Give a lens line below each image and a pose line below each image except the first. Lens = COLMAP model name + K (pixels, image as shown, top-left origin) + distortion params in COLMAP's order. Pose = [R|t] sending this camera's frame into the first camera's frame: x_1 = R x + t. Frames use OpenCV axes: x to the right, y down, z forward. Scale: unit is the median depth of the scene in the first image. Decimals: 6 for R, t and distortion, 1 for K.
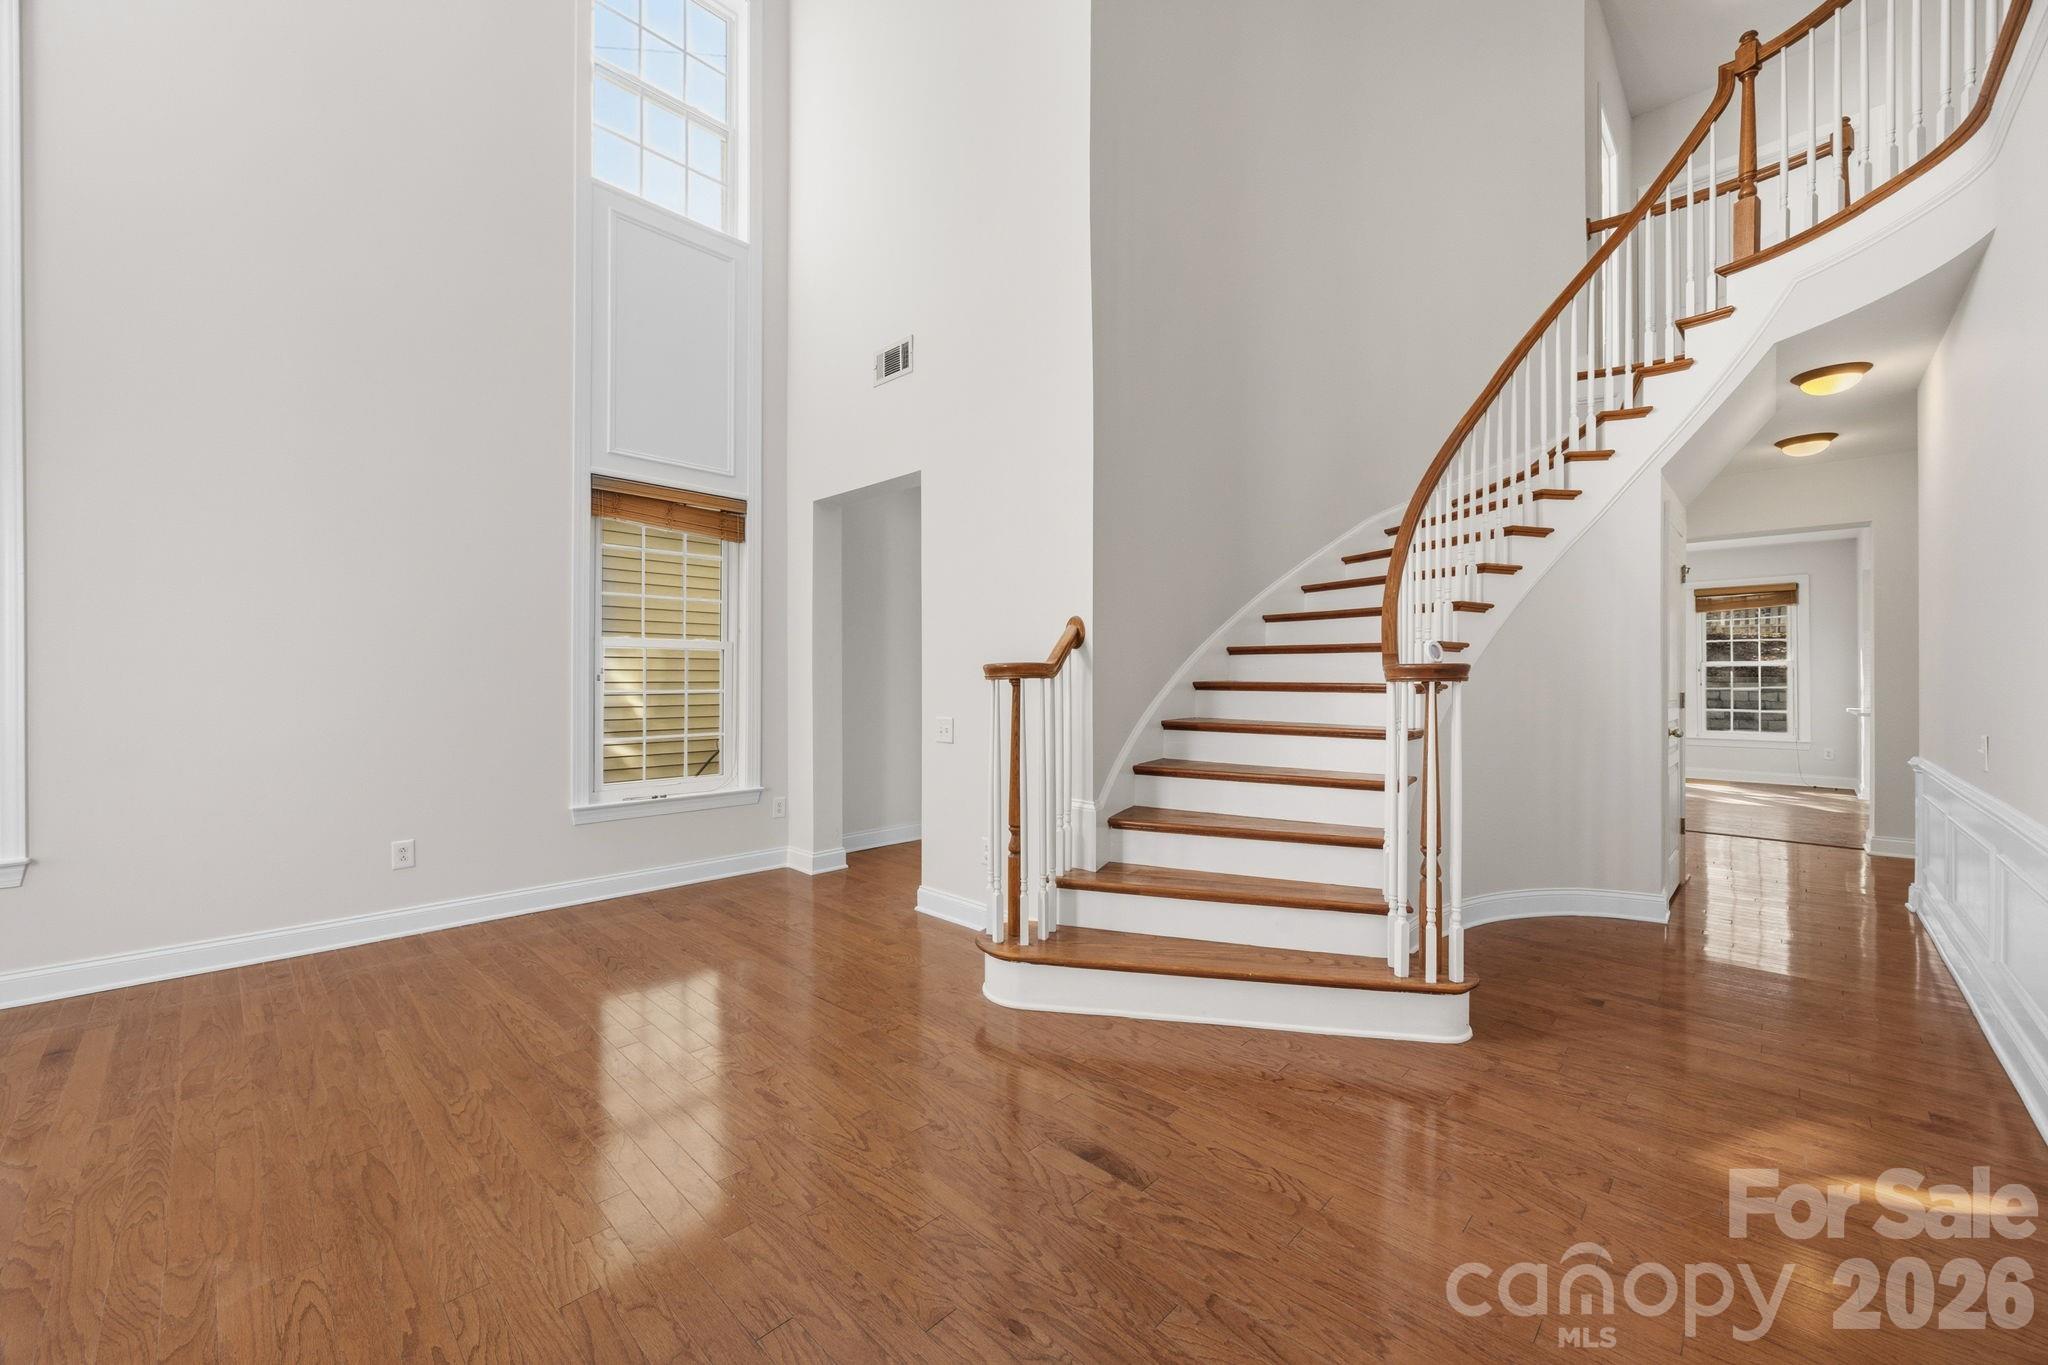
lens RADIAL K [[789.7, 0, 1022.4], [0, 789.7, 680.4], [0, 0, 1]] dist [-0.004957, 0.000230]
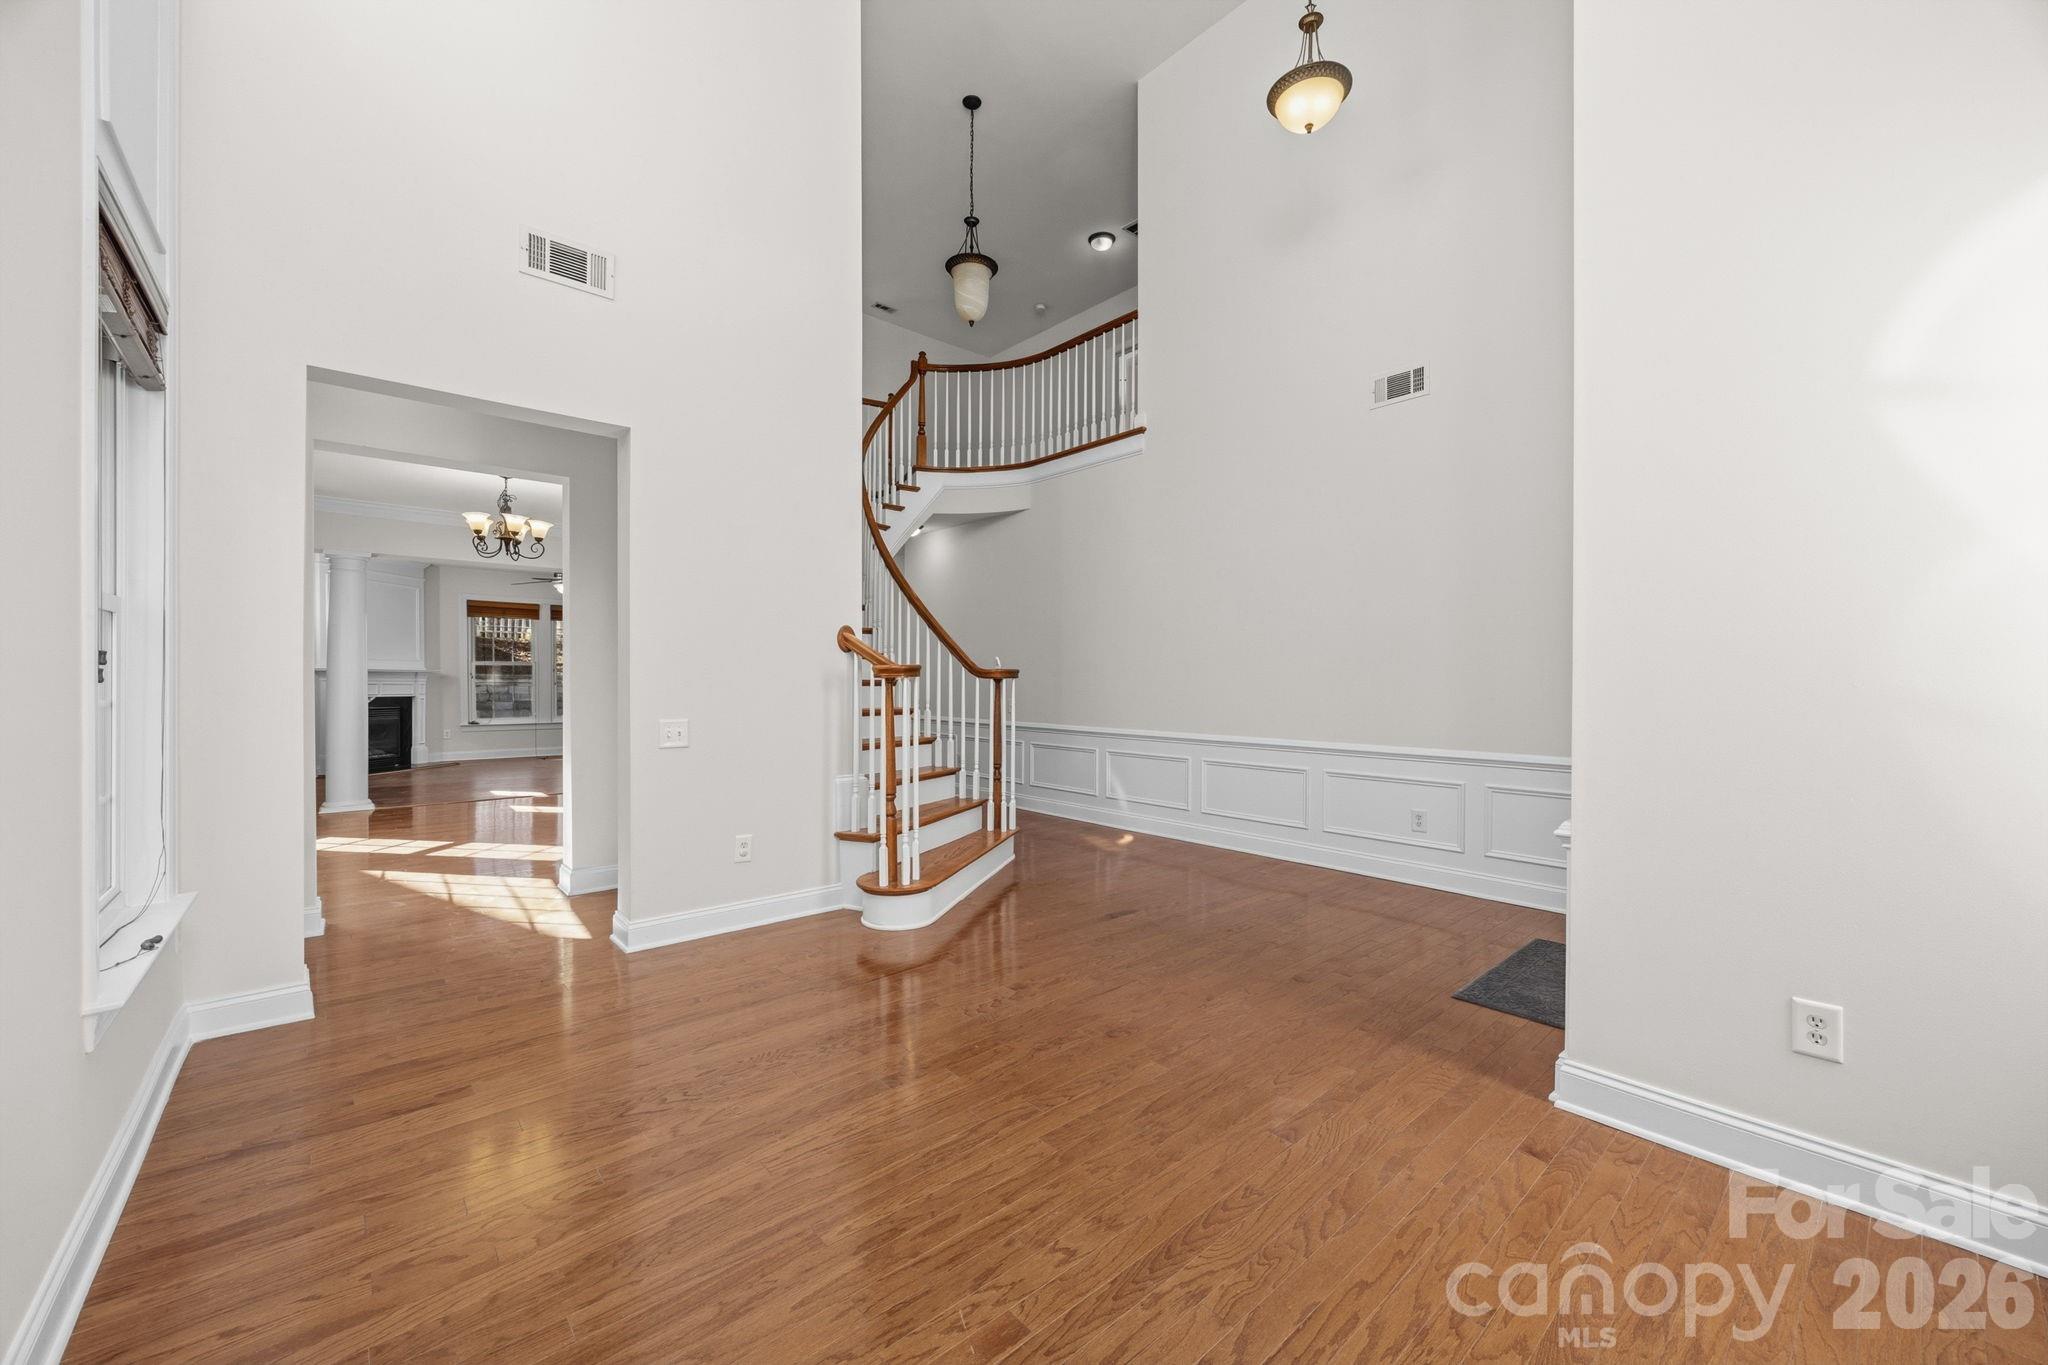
lens RADIAL K [[789.7, 0, 1023.1], [0, 789.7, 683.7], [0, 0, 1]] dist [-0.004957, 0.000230]
pose [[0.078931, -0.007617, 0.996851, -1.052999], [-0.001215, 0.999969, 0.007737, -0.001486], [-0.996879, -0.001822, 0.078919, 0.586994]]
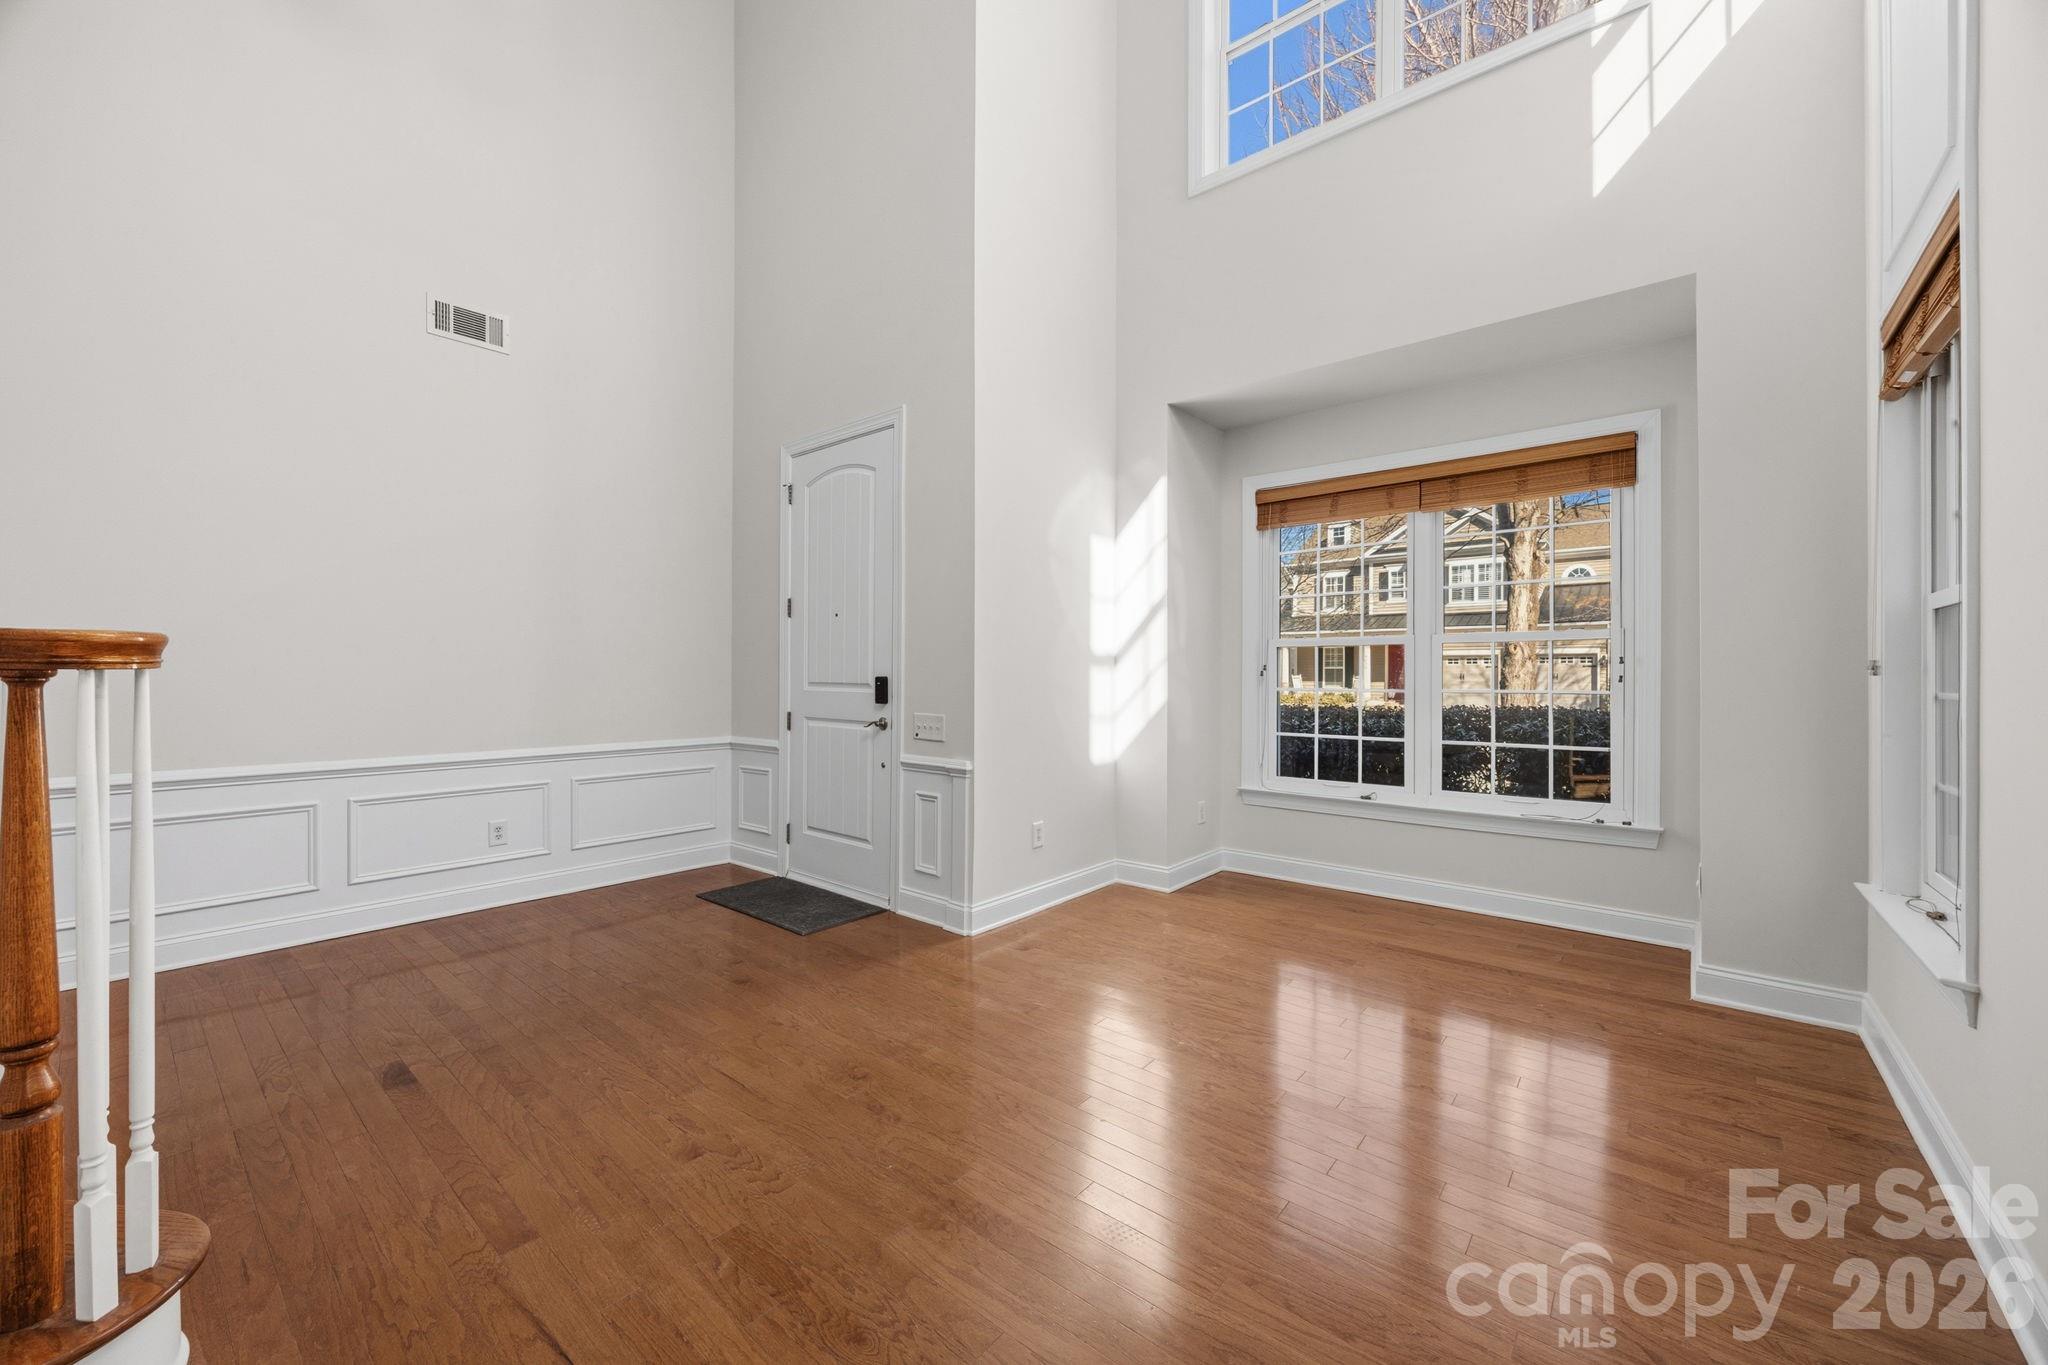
lens RADIAL K [[789.7, 0, 1014.0], [0, 789.7, 678.3], [0, 0, 1]] dist [-0.004957, 0.000230]
pose [[-0.996630, -0.003779, -0.081940, -0.392239], [-0.004230, 0.999977, 0.005334, -0.001575], [0.081918, 0.005662, -0.996623, 1.215526]]
